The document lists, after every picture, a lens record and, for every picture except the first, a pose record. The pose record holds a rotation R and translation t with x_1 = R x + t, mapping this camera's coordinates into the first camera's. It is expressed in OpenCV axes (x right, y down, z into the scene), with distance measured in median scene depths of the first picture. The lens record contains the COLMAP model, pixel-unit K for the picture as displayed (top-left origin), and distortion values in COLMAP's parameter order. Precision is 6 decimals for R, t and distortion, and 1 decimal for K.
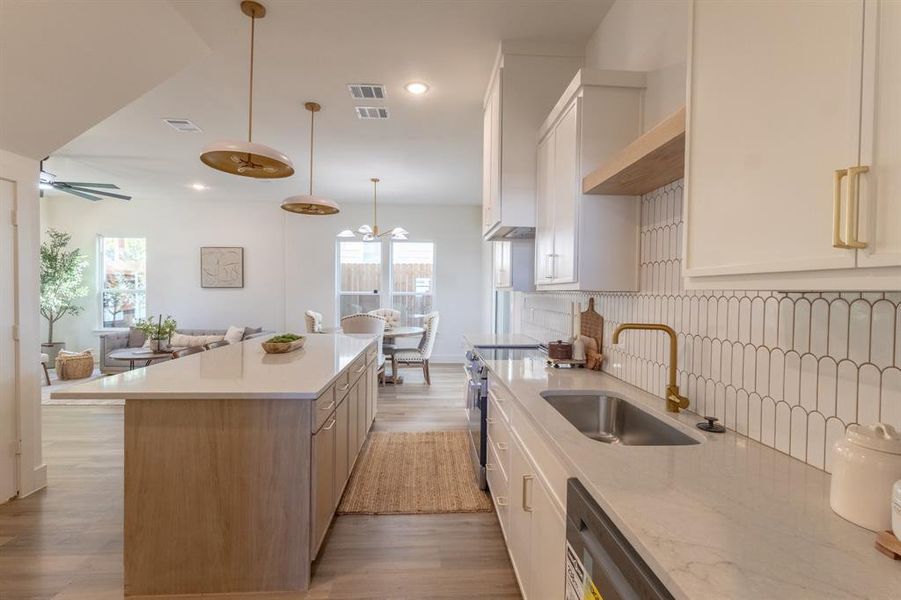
lens RADIAL K [[398.1, 0, 452.7], [0, 398.1, 302.4], [0, 0, 1]] dist [-0.000296, -0.000204]
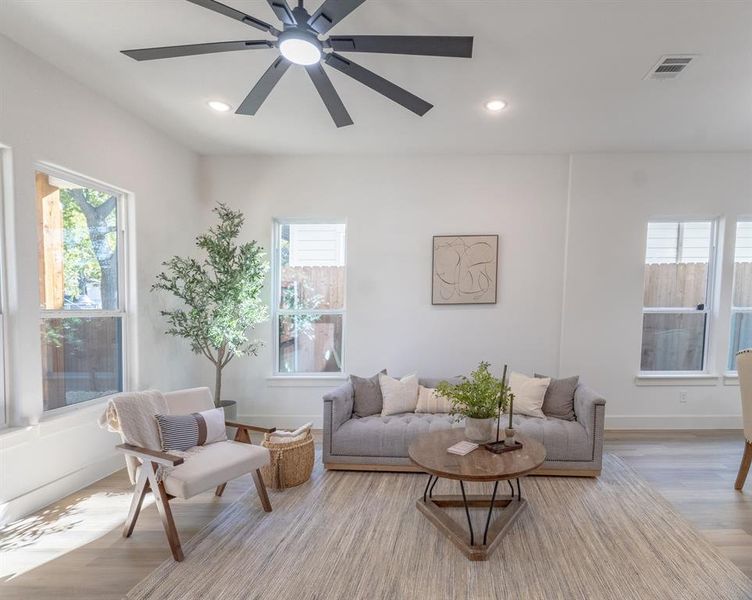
lens RADIAL K [[424.8, 0, 455.7], [0, 424.8, 331.4], [0, 0, 1]] dist [-0.001922, 0.001141]
pose [[0.994254, -0.008441, -0.106717, -0.576651], [0.011644, 0.999499, 0.029426, -0.017308], [0.106415, -0.030500, 0.993854, 0.407067]]
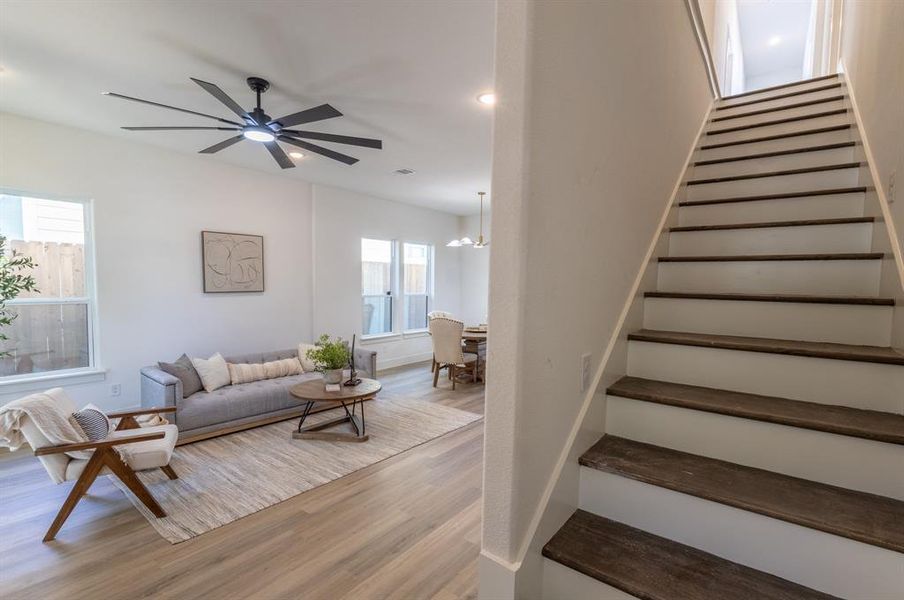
lens RADIAL K [[407.8, 0, 483.4], [0, 407.8, 298.6], [0, 0, 1]] dist [0.000158, 0.000093]
pose [[0.657753, -0.027925, 0.752716, -0.907652], [0.012099, 0.999575, 0.026511, -0.043552], [-0.753136, -0.008331, 0.657812, 0.231155]]
